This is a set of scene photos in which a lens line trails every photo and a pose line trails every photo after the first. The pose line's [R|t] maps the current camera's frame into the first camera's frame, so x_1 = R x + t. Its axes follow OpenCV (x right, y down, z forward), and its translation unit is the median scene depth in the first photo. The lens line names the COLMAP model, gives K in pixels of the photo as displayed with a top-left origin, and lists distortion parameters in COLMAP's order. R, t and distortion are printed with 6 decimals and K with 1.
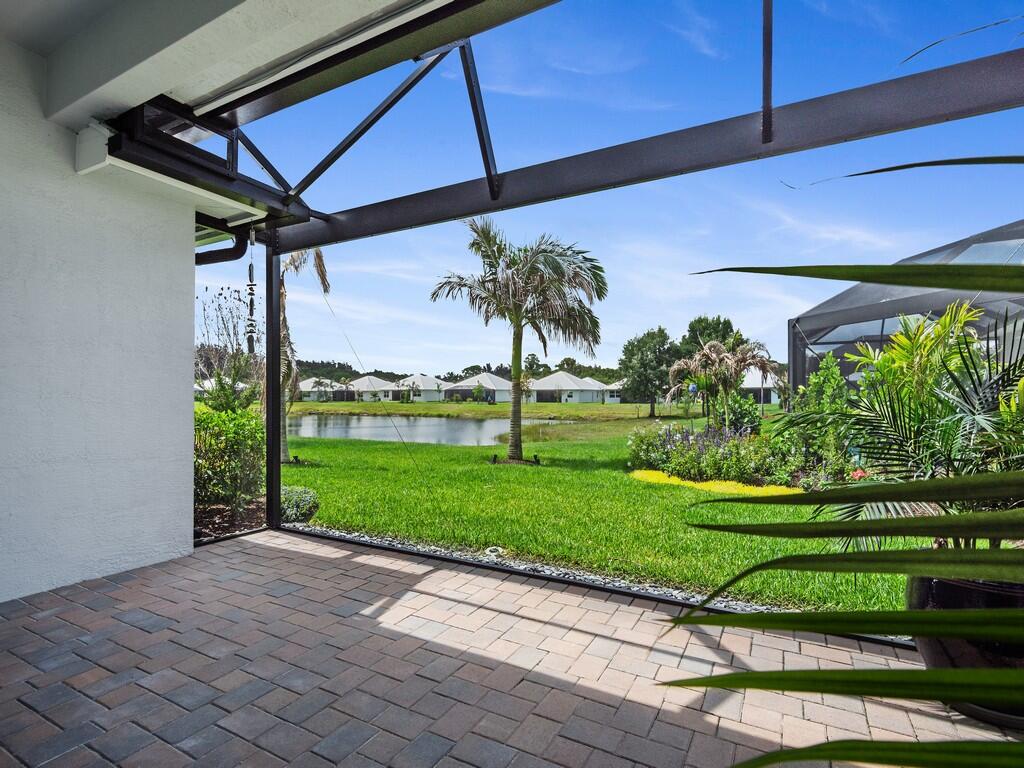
lens RADIAL K [[504.3, 0, 514.6], [0, 504.3, 386.2], [0, 0, 1]] dist [-0.035441, -0.000658]
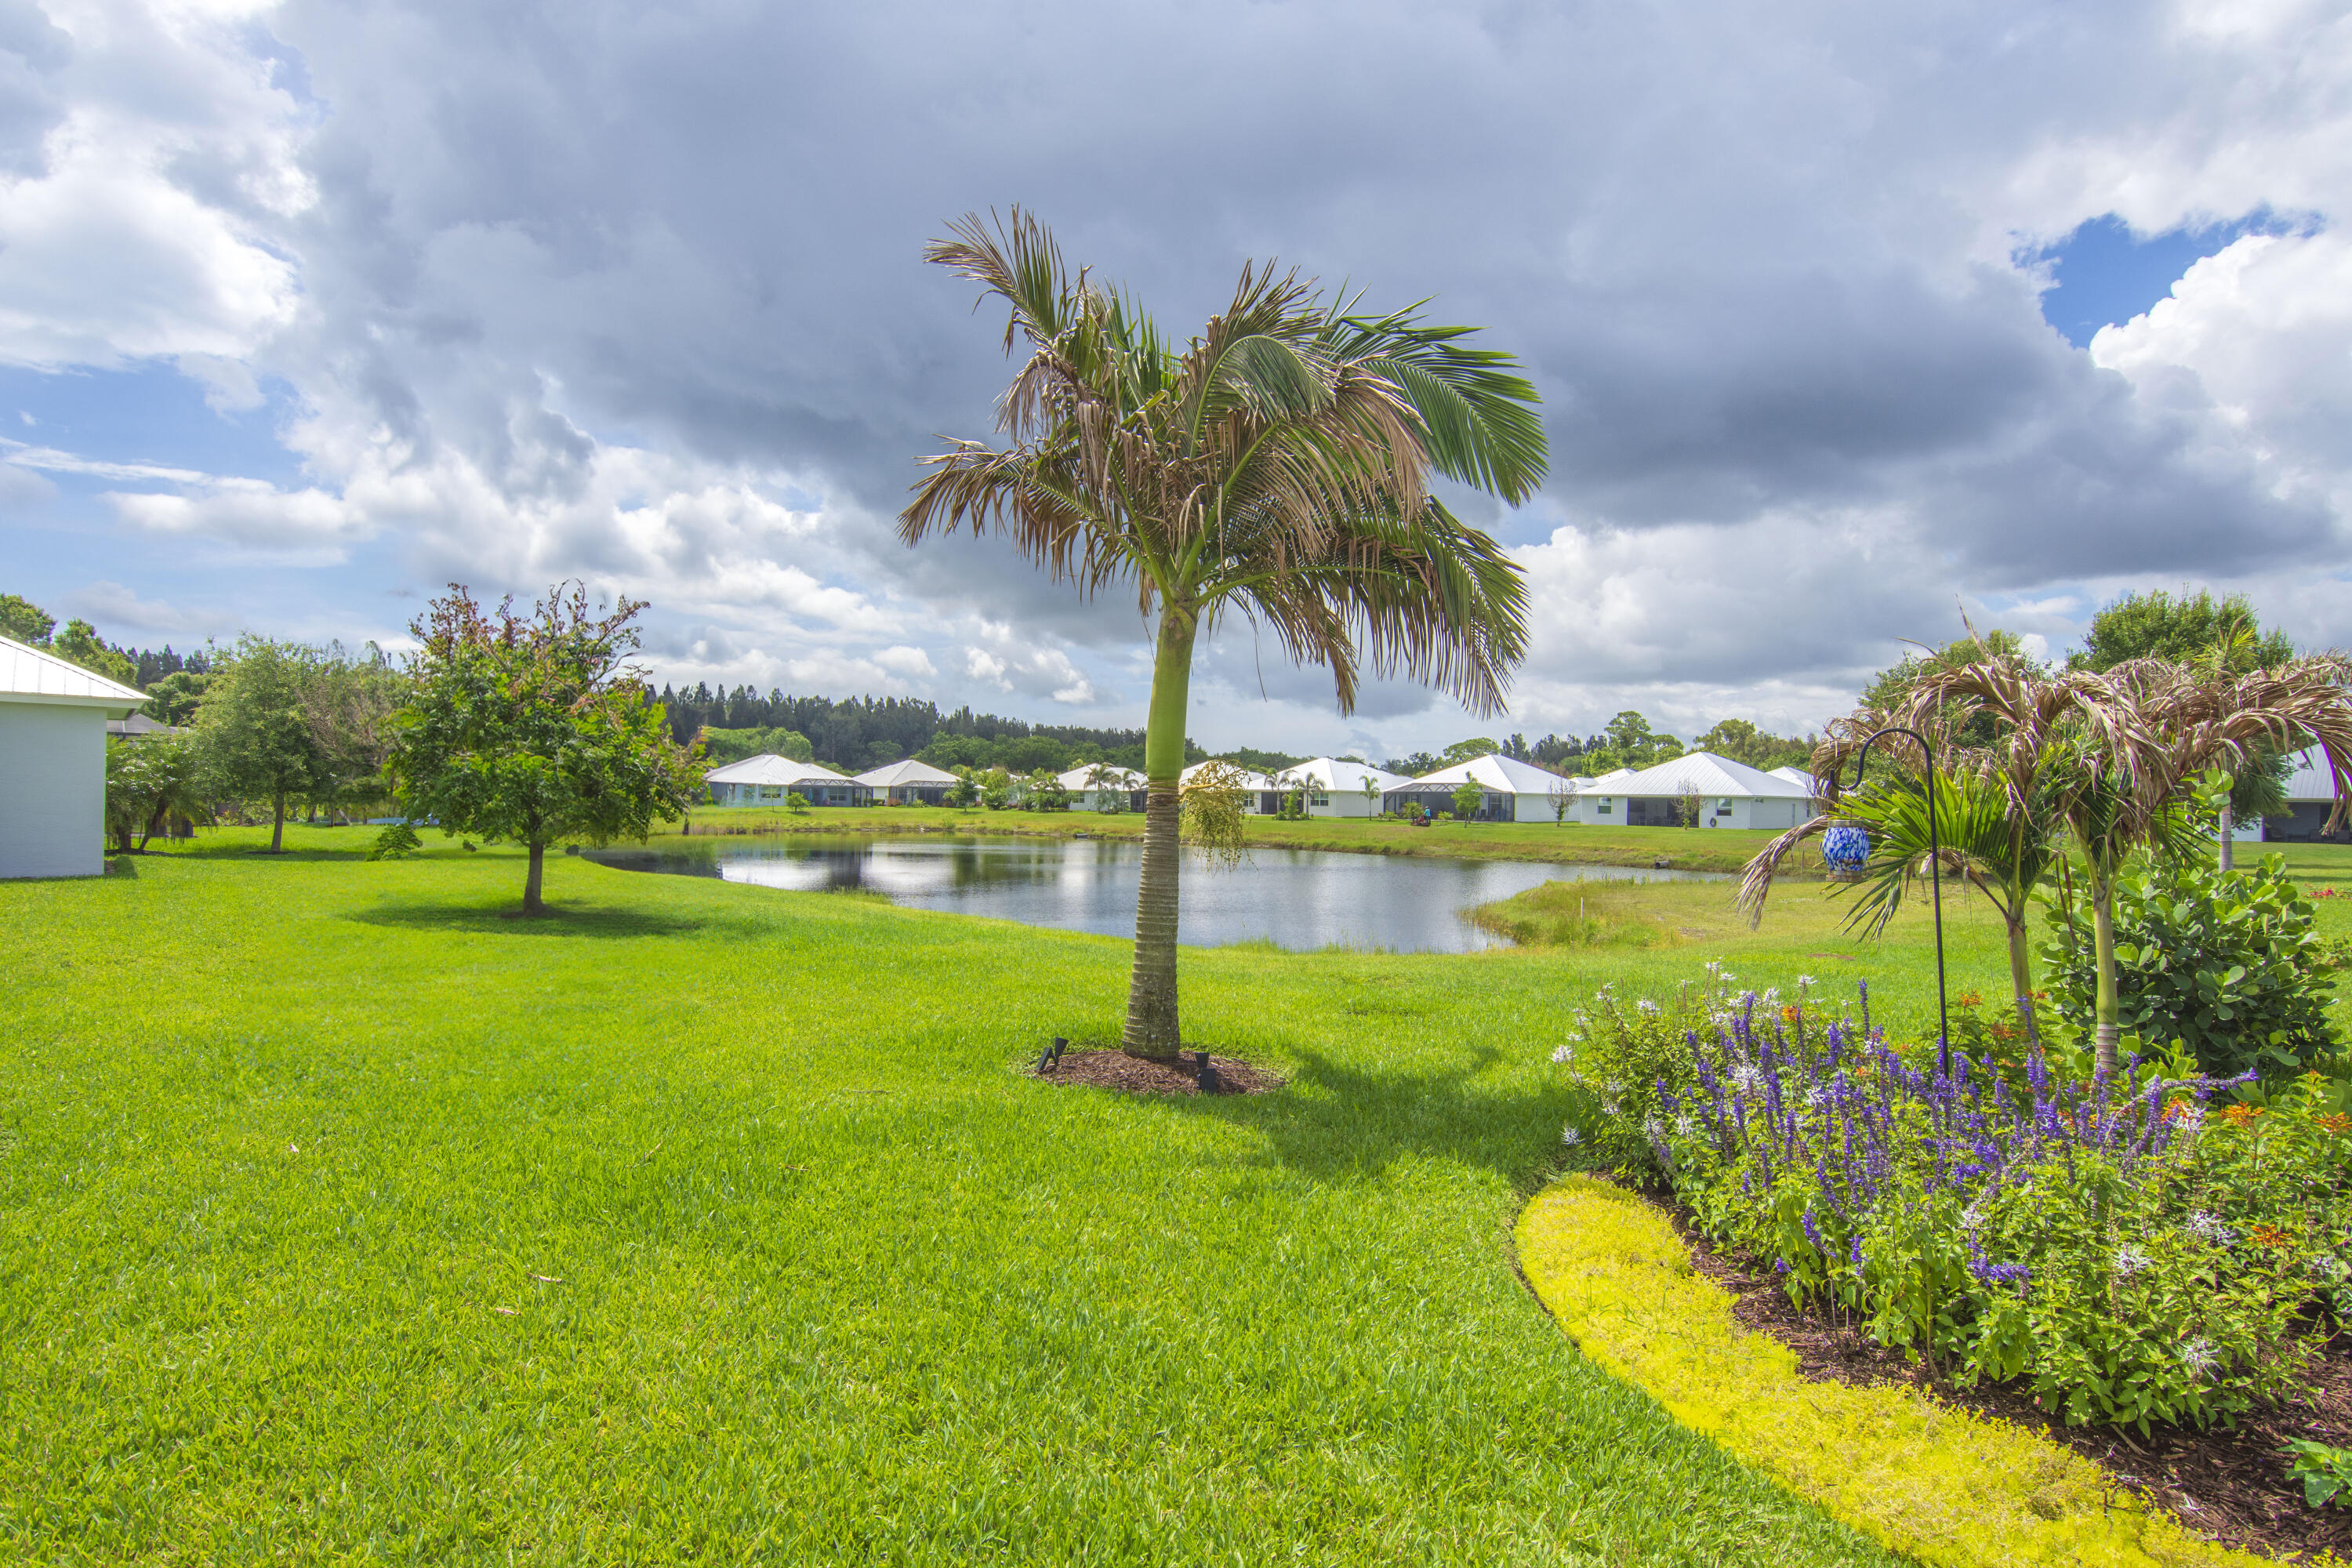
lens RADIAL K [[996.3, 0, 1175.6], [0, 996.3, 755.5], [0, 0, 1]] dist [-0.000347, -0.000280]
pose [[0.911877, 0.005113, -0.410431, 0.062840], [-0.015375, 0.999646, -0.021707, -0.004069], [0.410175, 0.026104, 0.911633, 0.118835]]
